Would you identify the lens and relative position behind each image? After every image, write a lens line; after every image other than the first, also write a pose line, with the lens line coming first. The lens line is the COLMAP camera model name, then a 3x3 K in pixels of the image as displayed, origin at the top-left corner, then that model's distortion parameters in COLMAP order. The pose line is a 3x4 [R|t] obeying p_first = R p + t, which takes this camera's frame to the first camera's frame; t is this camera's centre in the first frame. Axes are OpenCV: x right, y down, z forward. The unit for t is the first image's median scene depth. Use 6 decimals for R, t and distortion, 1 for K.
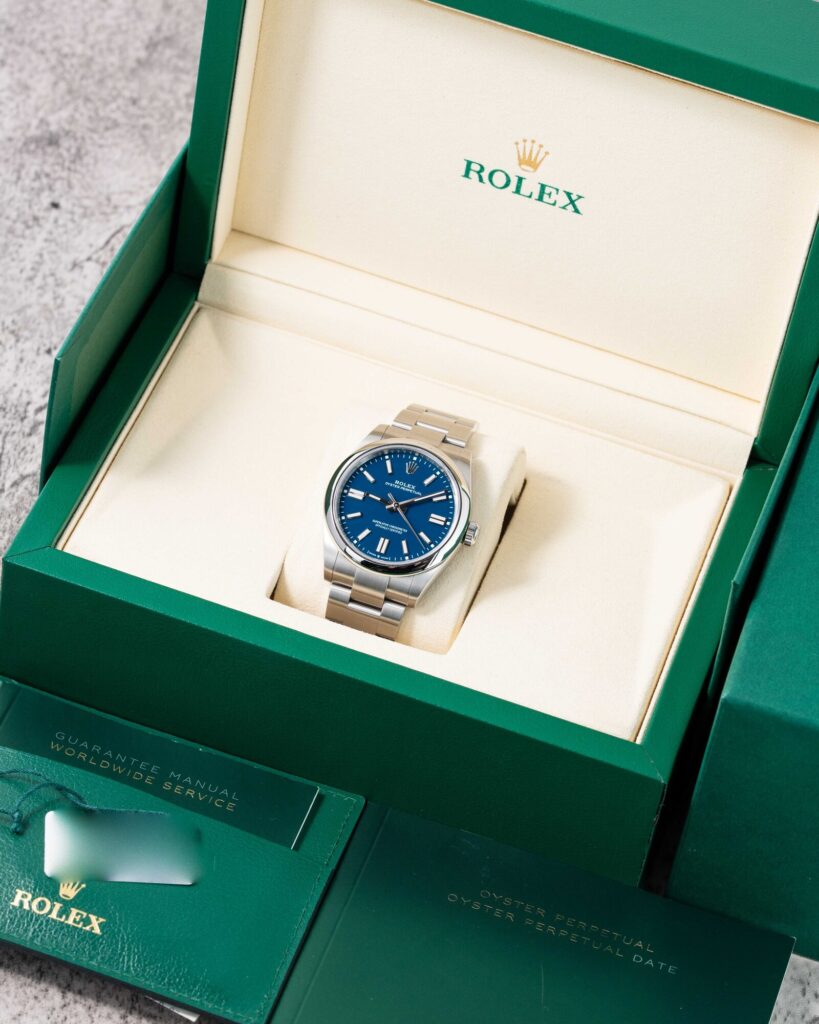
lens RADIAL K [[4481.1, 0, 410.5], [0, 4481.1, 513.2], [0, 0, 1]] dist [0.588985, 0.000000]
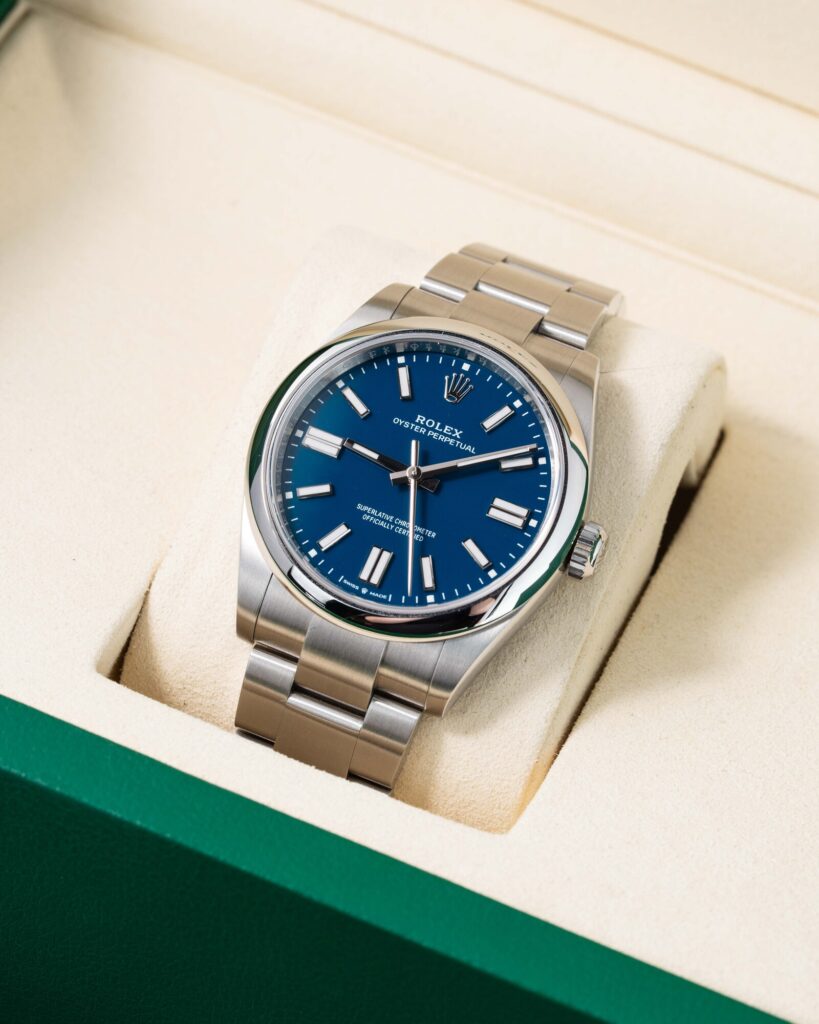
lens RADIAL K [[4481.1, 0, 406.6], [0, 4481.1, 508.6], [0, 0, 1]] dist [0.588985, 0.000000]
pose [[0.997162, 0.060131, -0.045309, 0.015587], [-0.059577, 0.998133, 0.013489, -0.004110], [0.046036, -0.010751, 0.998882, 0.572570]]
